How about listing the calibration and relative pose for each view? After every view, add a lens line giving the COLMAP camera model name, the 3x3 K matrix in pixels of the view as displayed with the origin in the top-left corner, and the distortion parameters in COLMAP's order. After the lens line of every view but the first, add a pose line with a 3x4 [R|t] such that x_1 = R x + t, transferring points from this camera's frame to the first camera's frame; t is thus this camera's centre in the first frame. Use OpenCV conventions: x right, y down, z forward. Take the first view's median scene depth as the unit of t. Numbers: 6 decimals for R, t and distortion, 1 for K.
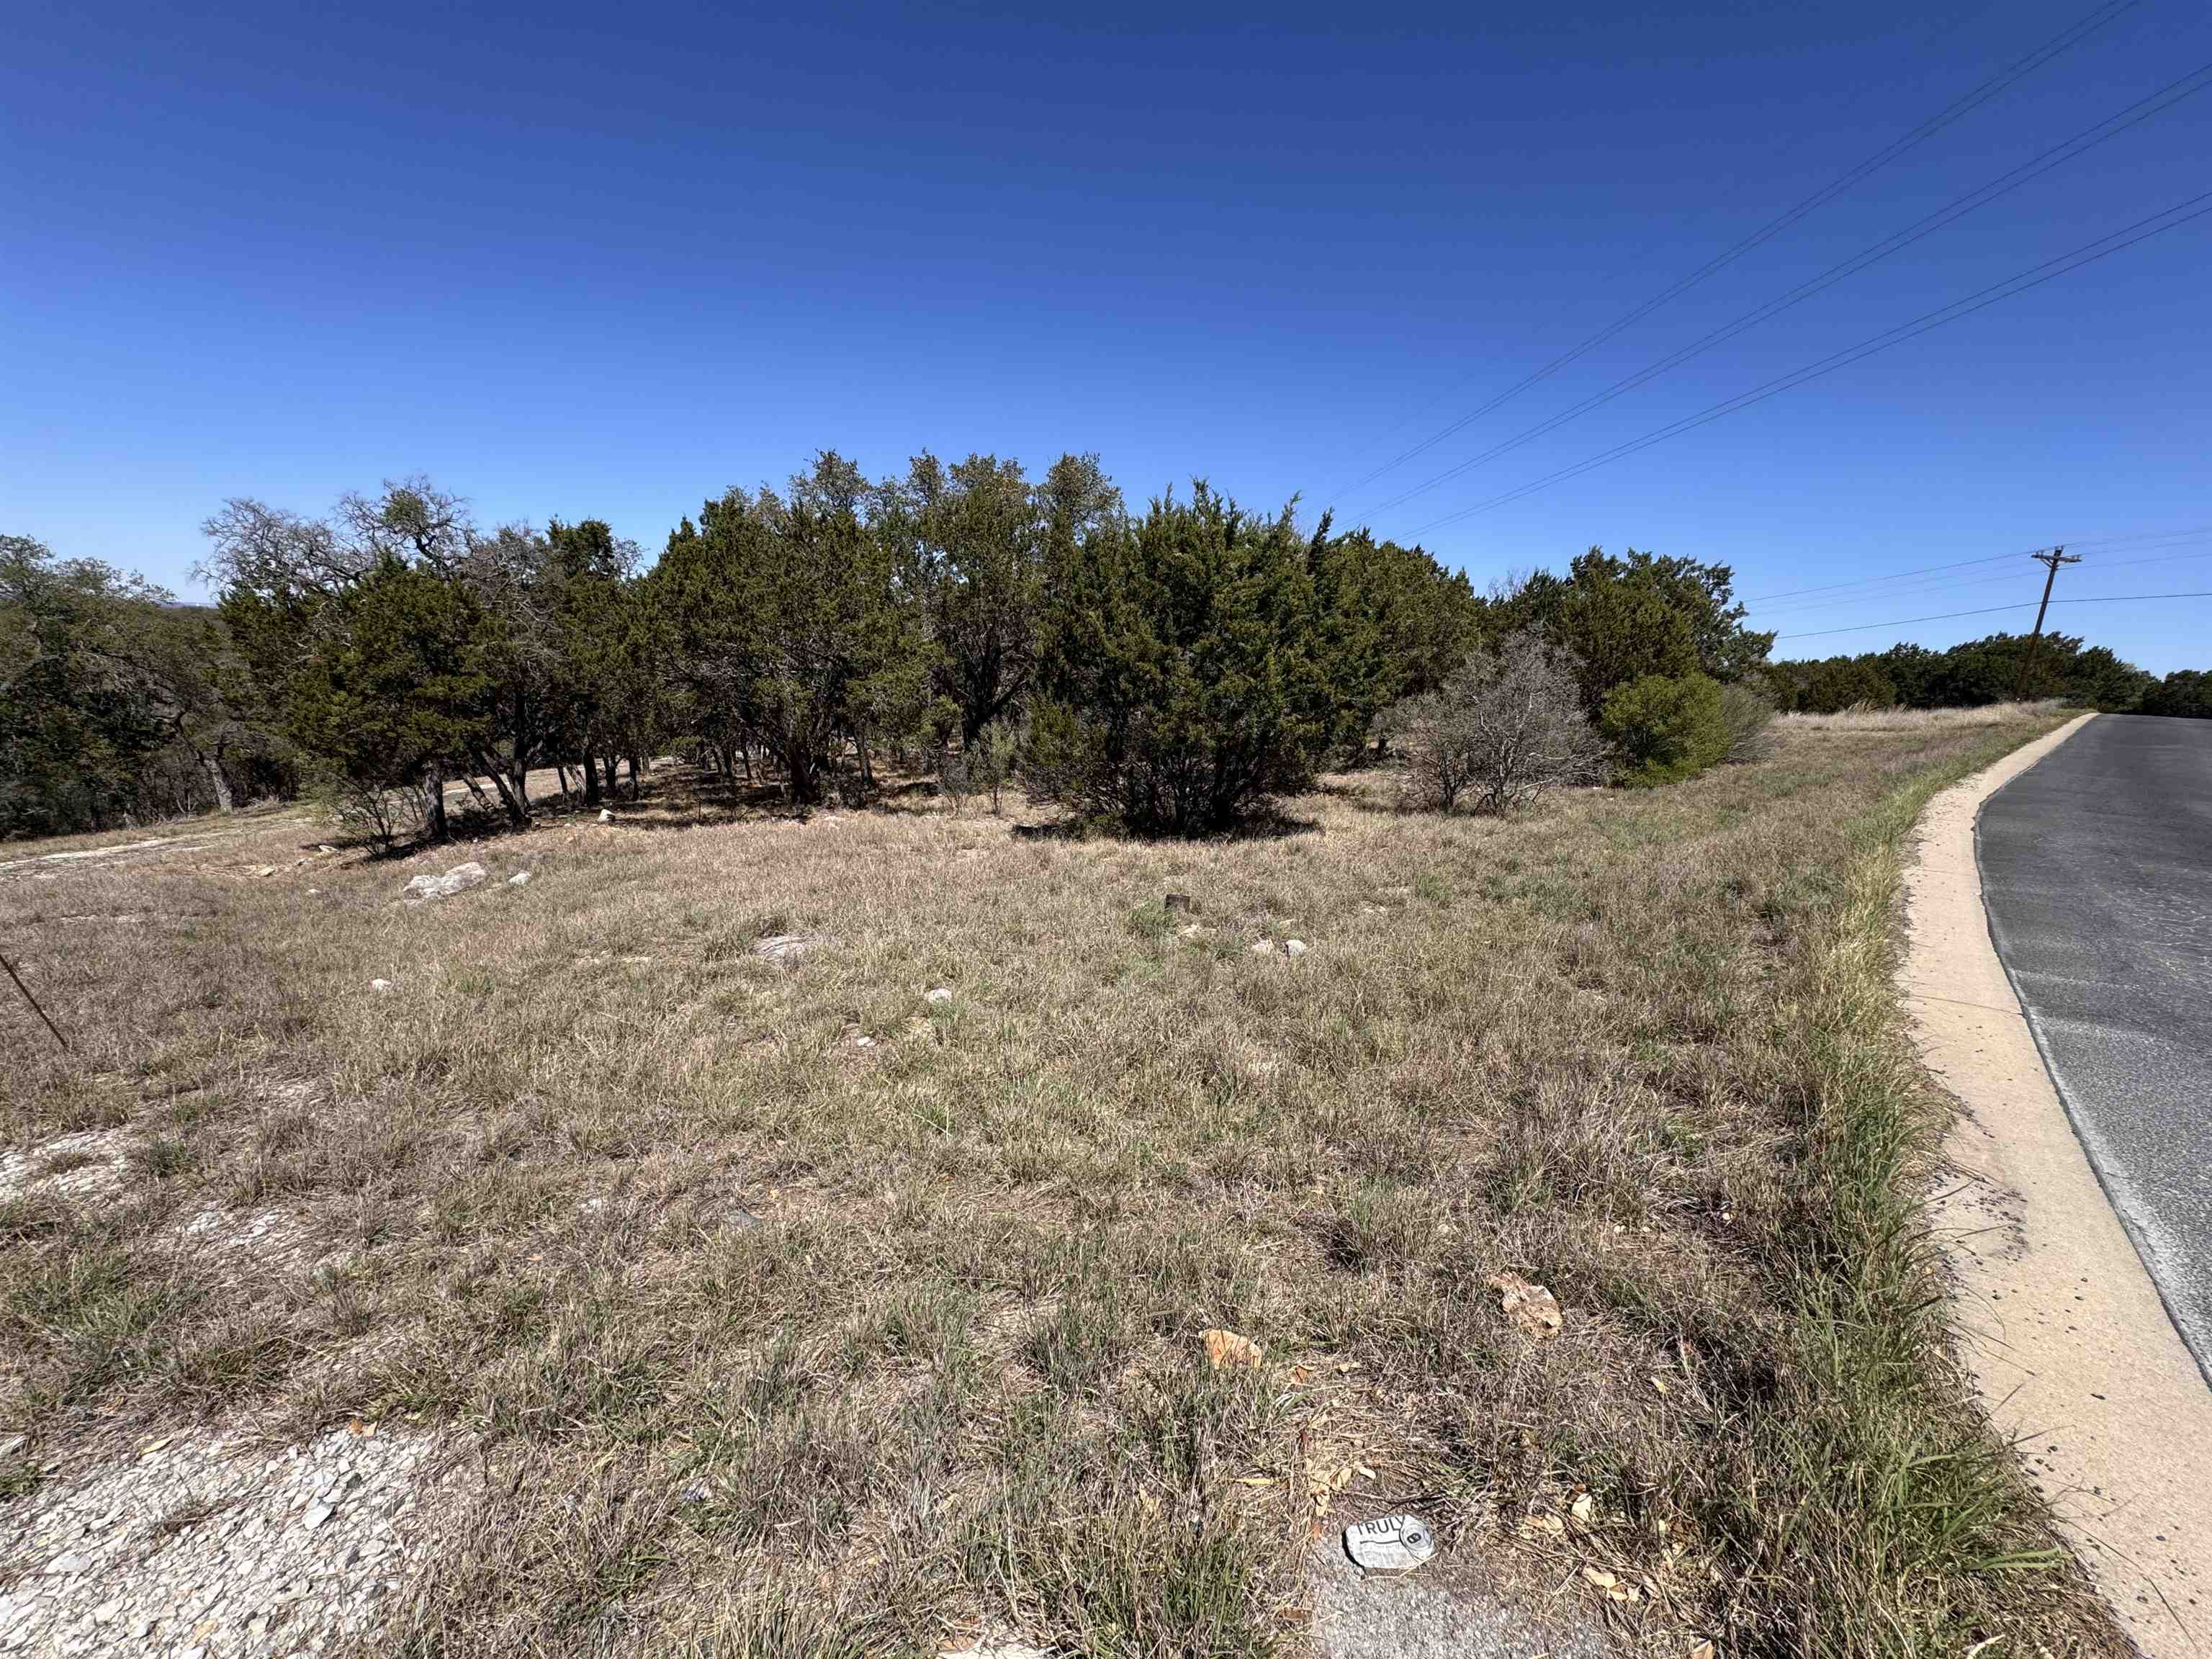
lens RADIAL K [[879.5, 0, 1103.8], [0, 879.5, 827.7], [0, 0, 1]] dist [-0.000783, 0.000523]
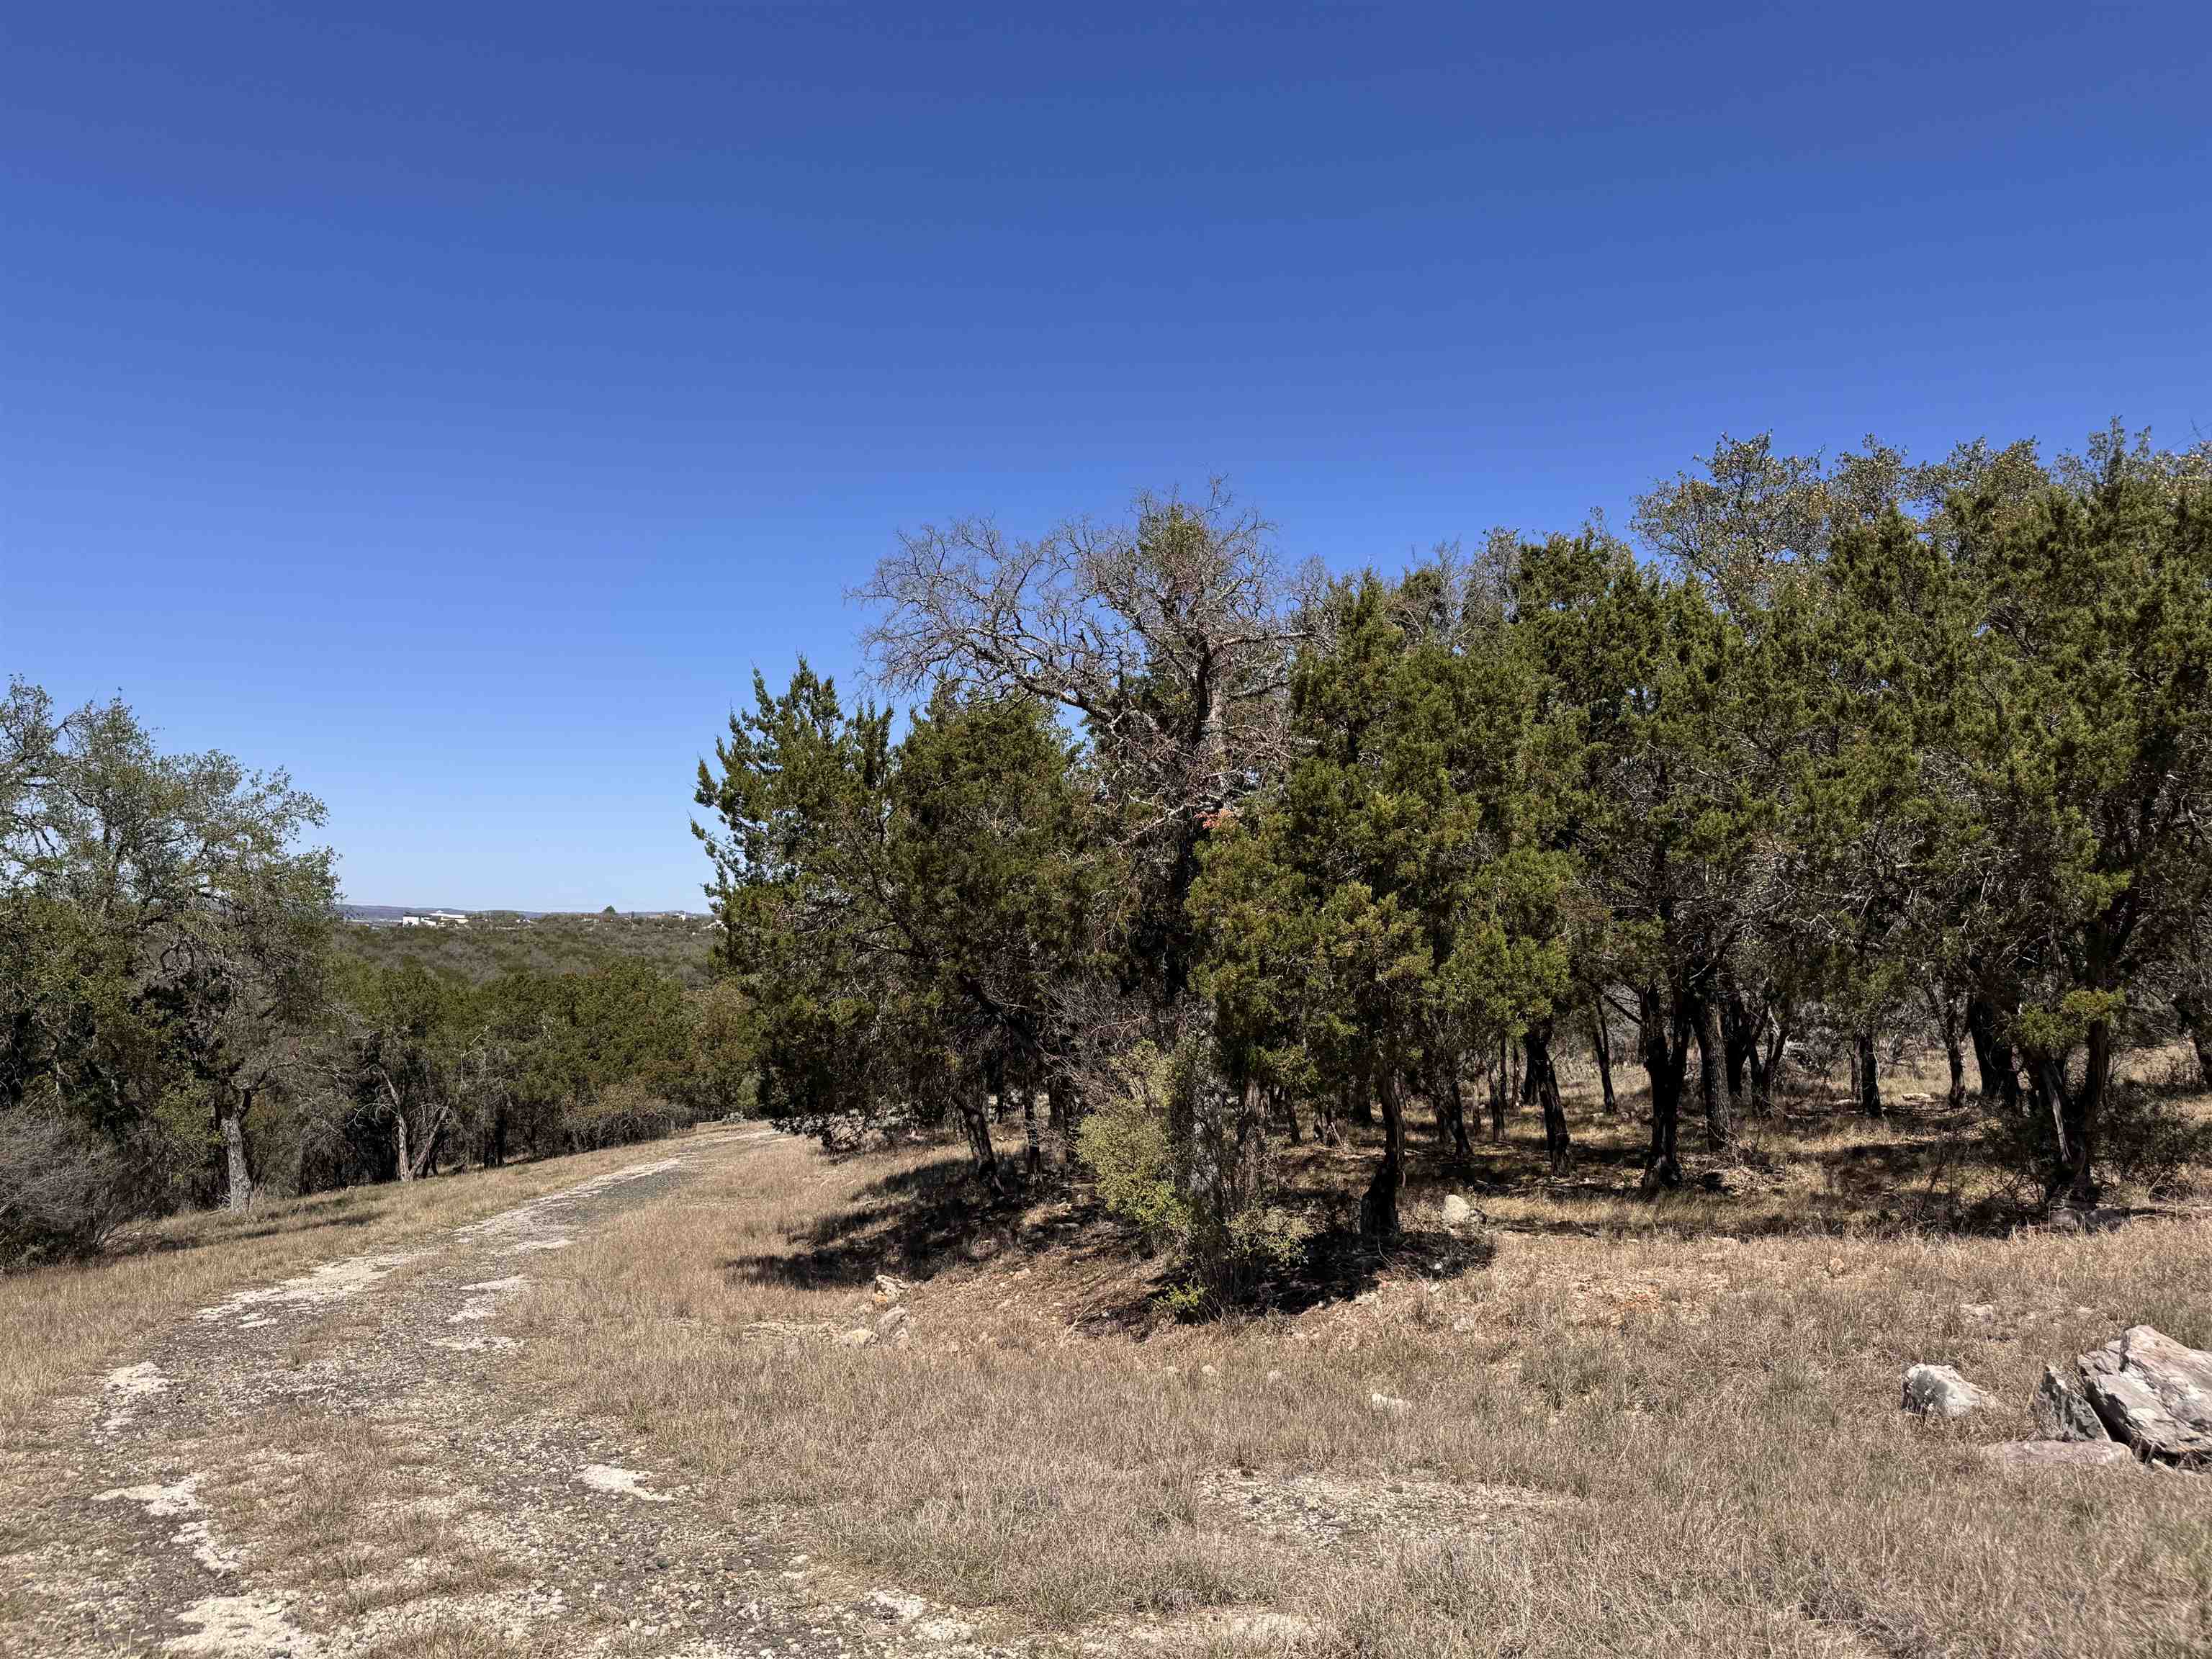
lens RADIAL K [[1600.3, 0, 1096.0], [0, 1600.3, 810.8], [0, 0, 1]] dist [0.033738, -0.017775]
pose [[0.985180, -0.039532, -0.166904, -1.019844], [-0.007335, 0.962476, -0.271269, 0.020816], [0.171365, 0.268473, 0.947922, 0.299317]]
